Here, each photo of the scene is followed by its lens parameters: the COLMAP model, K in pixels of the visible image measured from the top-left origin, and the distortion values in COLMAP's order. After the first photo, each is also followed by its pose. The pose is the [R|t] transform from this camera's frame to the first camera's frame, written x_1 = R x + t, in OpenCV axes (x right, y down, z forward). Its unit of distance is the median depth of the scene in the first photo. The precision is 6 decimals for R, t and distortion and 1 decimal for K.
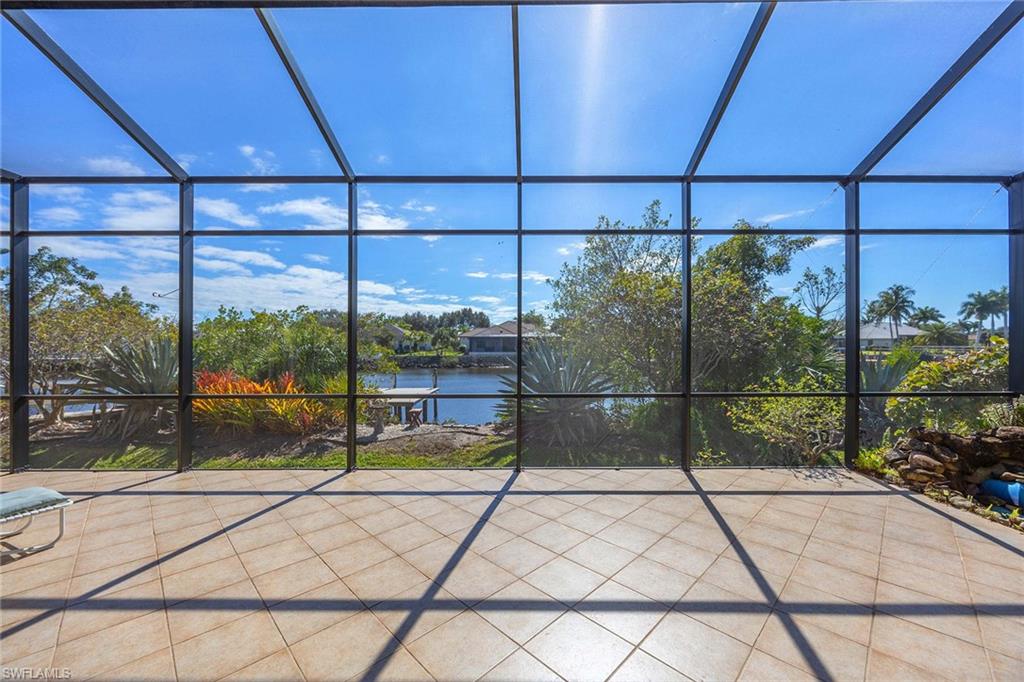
lens RADIAL K [[398.2, 0, 512.0], [0, 398.2, 341.0], [0, 0, 1]] dist [0.001482, 0.000250]
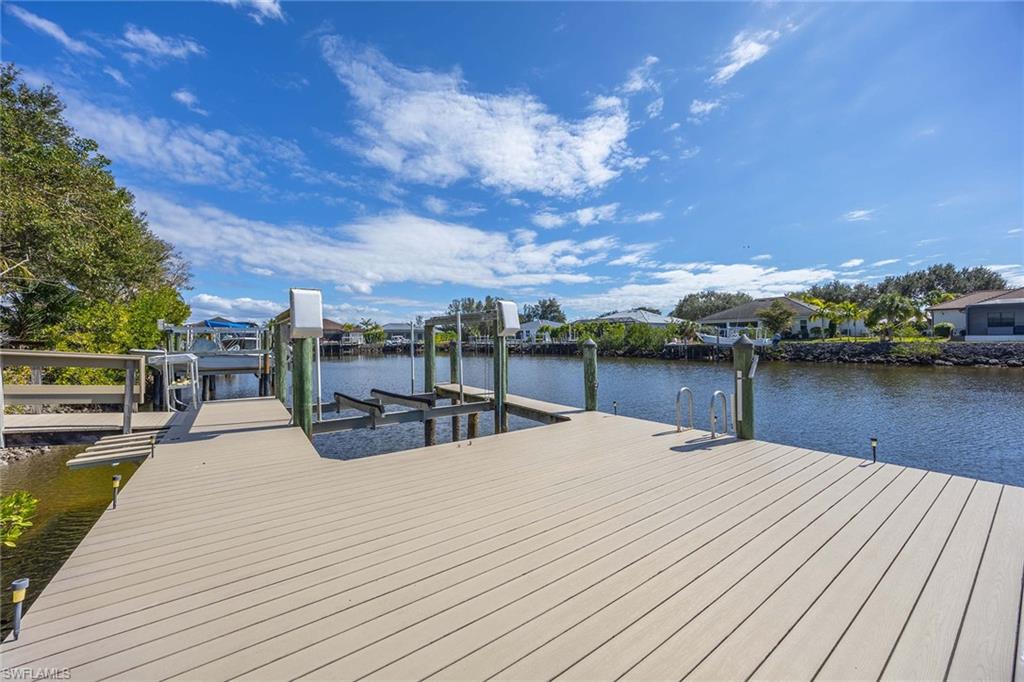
lens RADIAL K [[386.1, 0, 512.0], [0, 386.1, 341.0], [0, 0, 1]] dist [-0.010197, 0.000137]
pose [[0.598655, -0.001742, -0.801005, -0.062289], [0.015815, 0.999828, 0.009645, 0.019621], [0.800851, -0.018442, 0.598580, 0.238944]]
